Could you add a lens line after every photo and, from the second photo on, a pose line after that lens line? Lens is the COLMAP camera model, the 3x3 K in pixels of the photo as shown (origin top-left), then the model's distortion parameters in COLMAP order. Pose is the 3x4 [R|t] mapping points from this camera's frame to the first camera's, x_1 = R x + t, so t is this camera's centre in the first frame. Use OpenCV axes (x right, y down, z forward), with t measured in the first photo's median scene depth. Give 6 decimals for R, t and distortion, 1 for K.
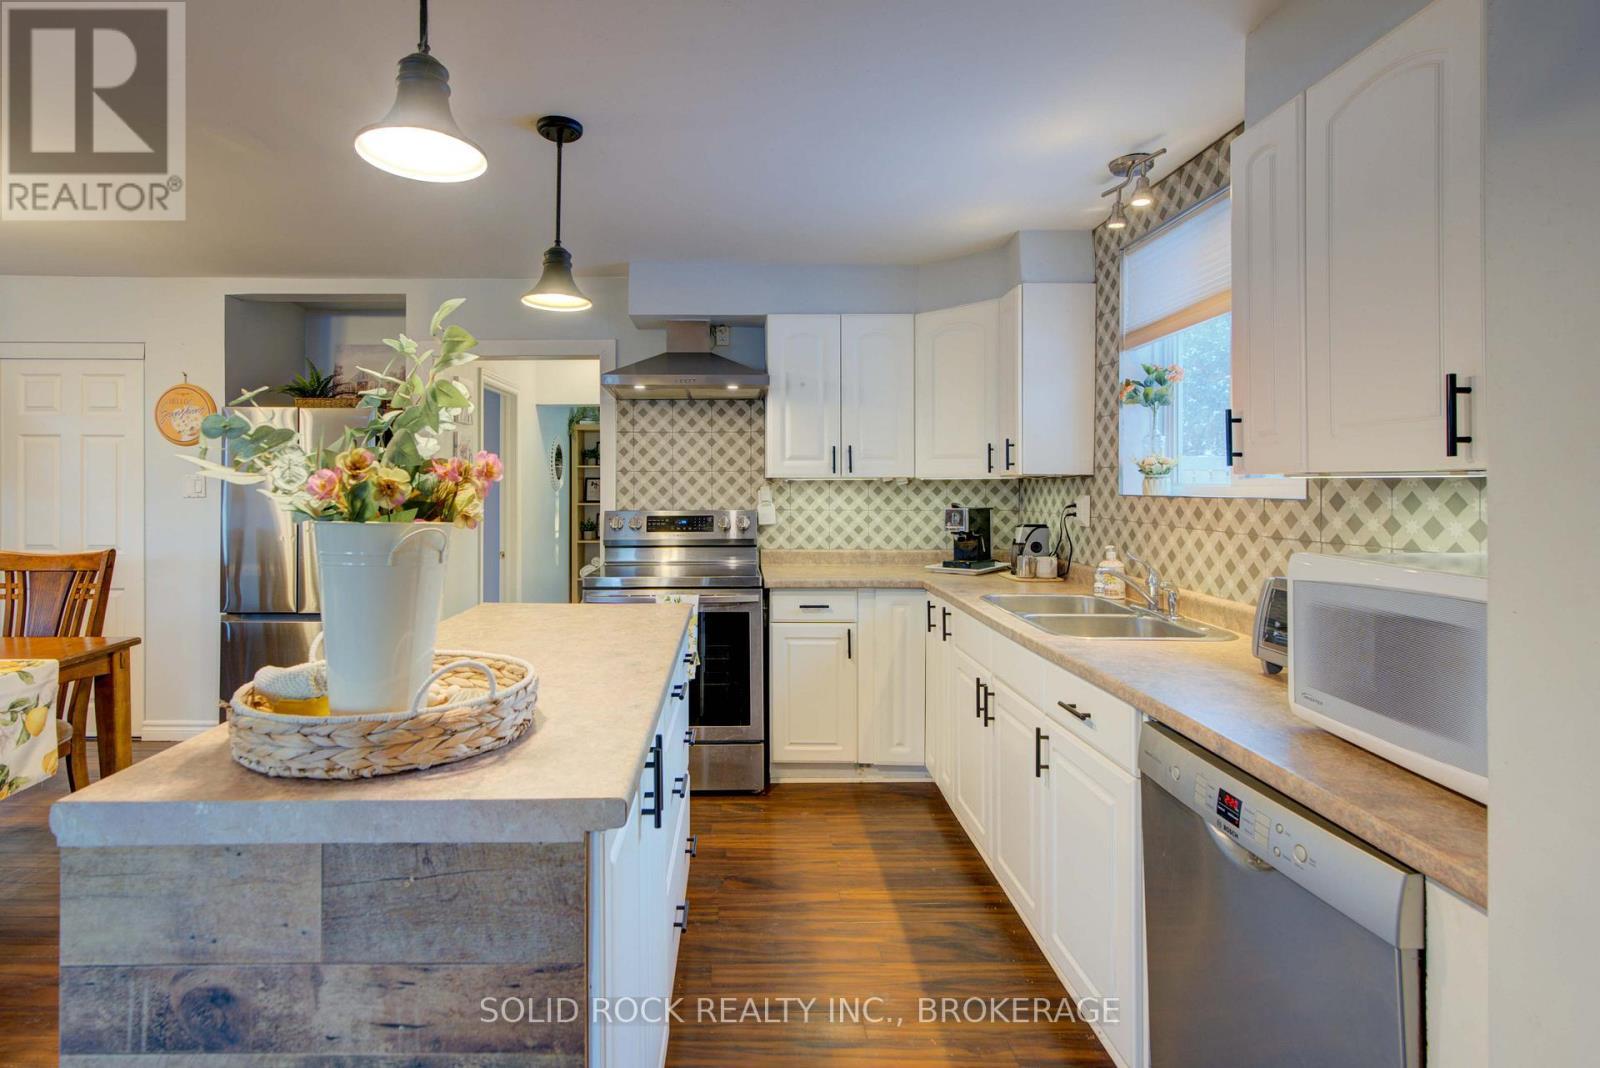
lens RADIAL K [[766.7, 0, 732.5], [0, 766.7, 471.6], [0, 0, 1]] dist [-0.002982, -0.000638]
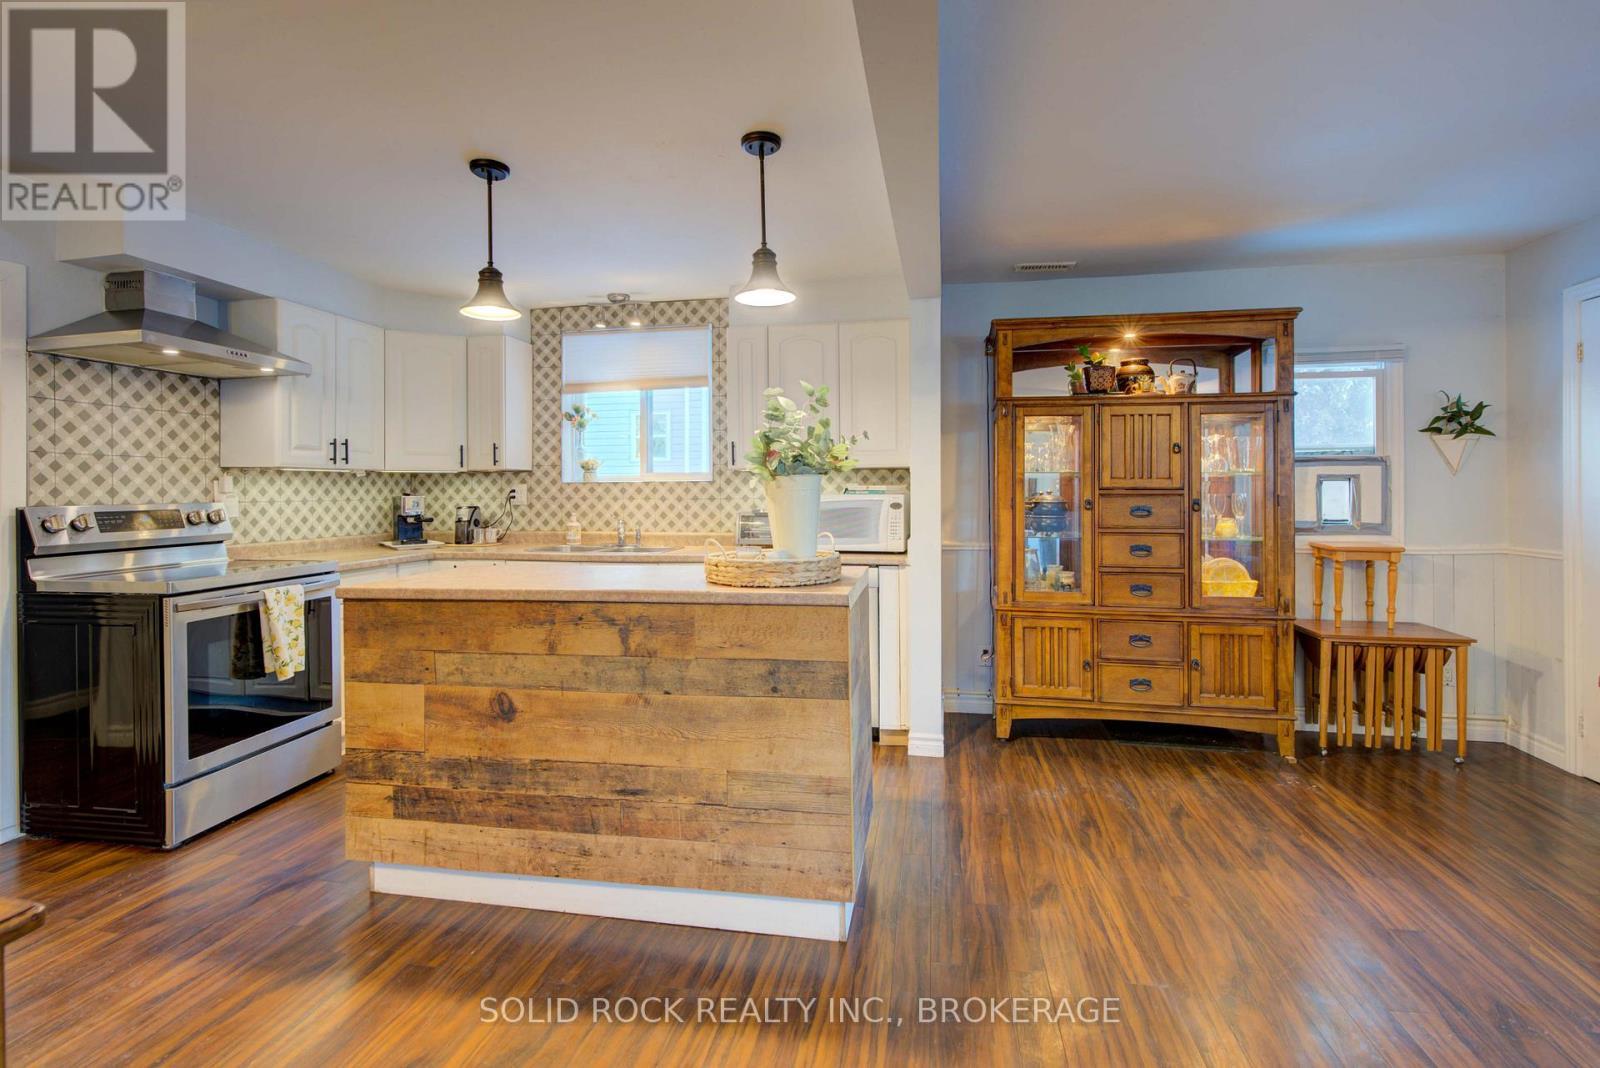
lens RADIAL K [[749.8, 0, 798.8], [0, 749.8, 490.4], [0, 0, 1]] dist [-0.001306, 0.001098]
pose [[0.169973, -0.001601, 0.985447, -0.844283], [-0.008098, 0.999963, 0.003022, 0.032596], [-0.985415, -0.008494, 0.169954, 0.206534]]
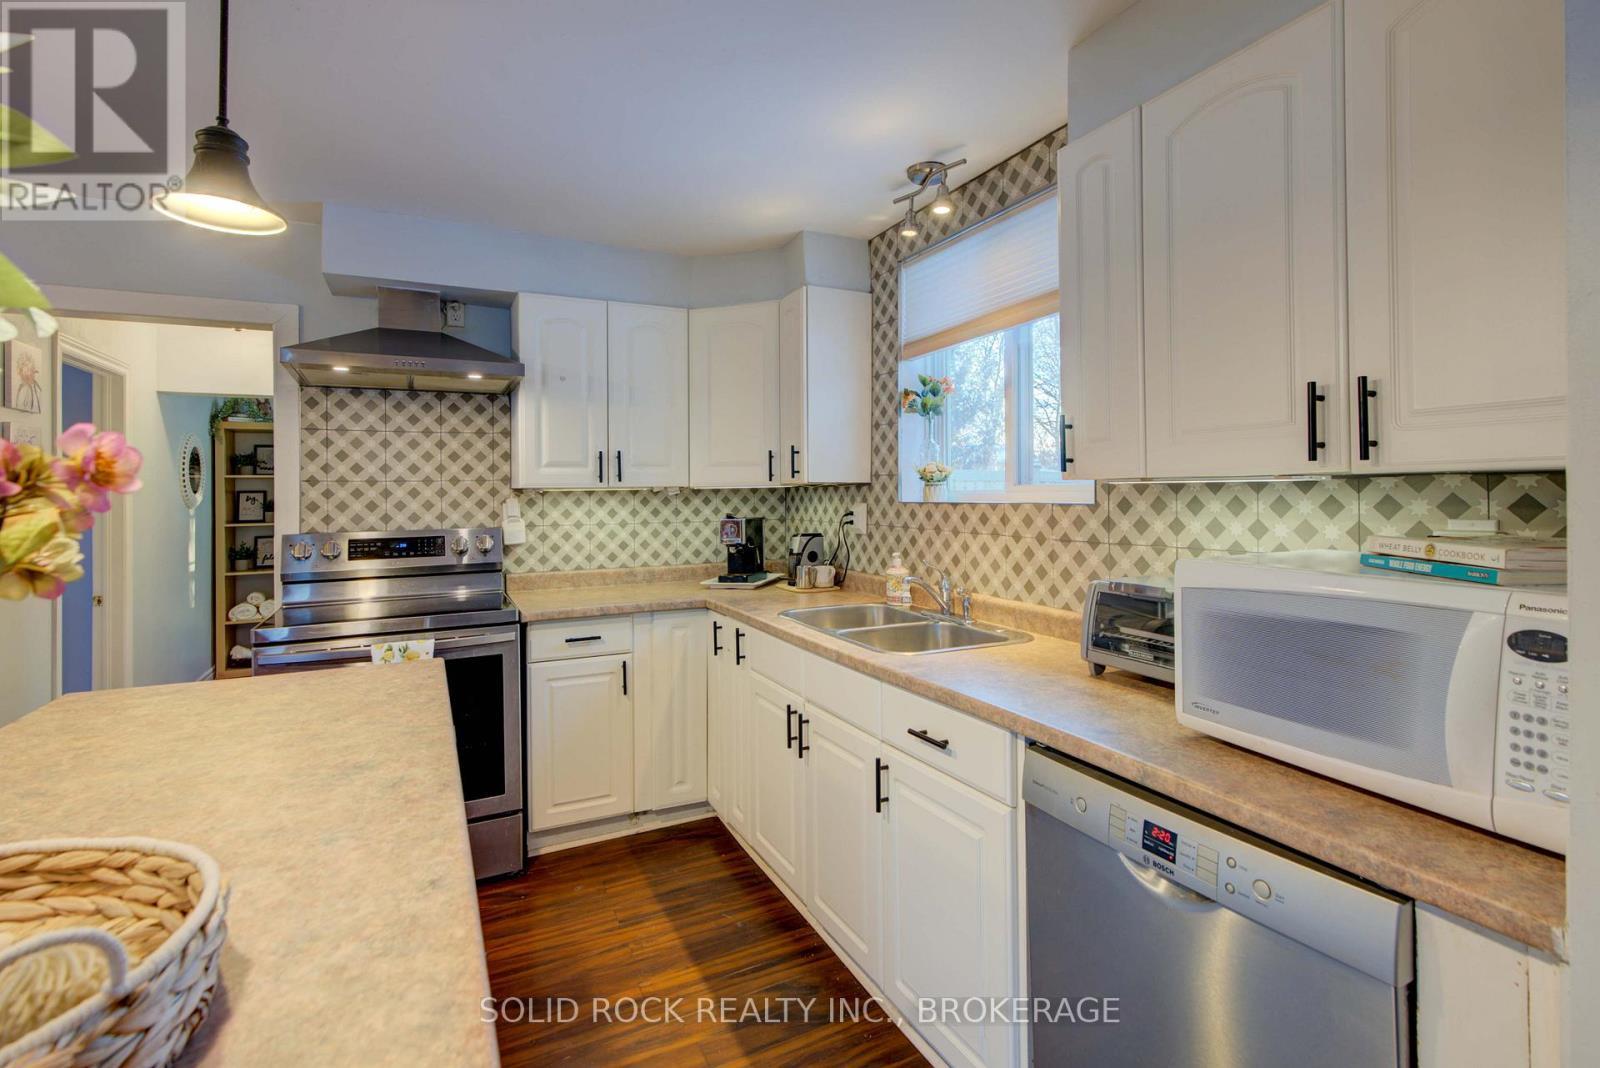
lens RADIAL K [[753.8, 0, 805.0], [0, 753.8, 480.7], [0, 0, 1]] dist [-0.002503, 0.000543]
pose [[0.892947, -0.002806, 0.450154, -0.049588], [0.003798, 0.999992, -0.001301, 0.002257], [-0.450146, 0.002871, 0.892950, 0.140953]]
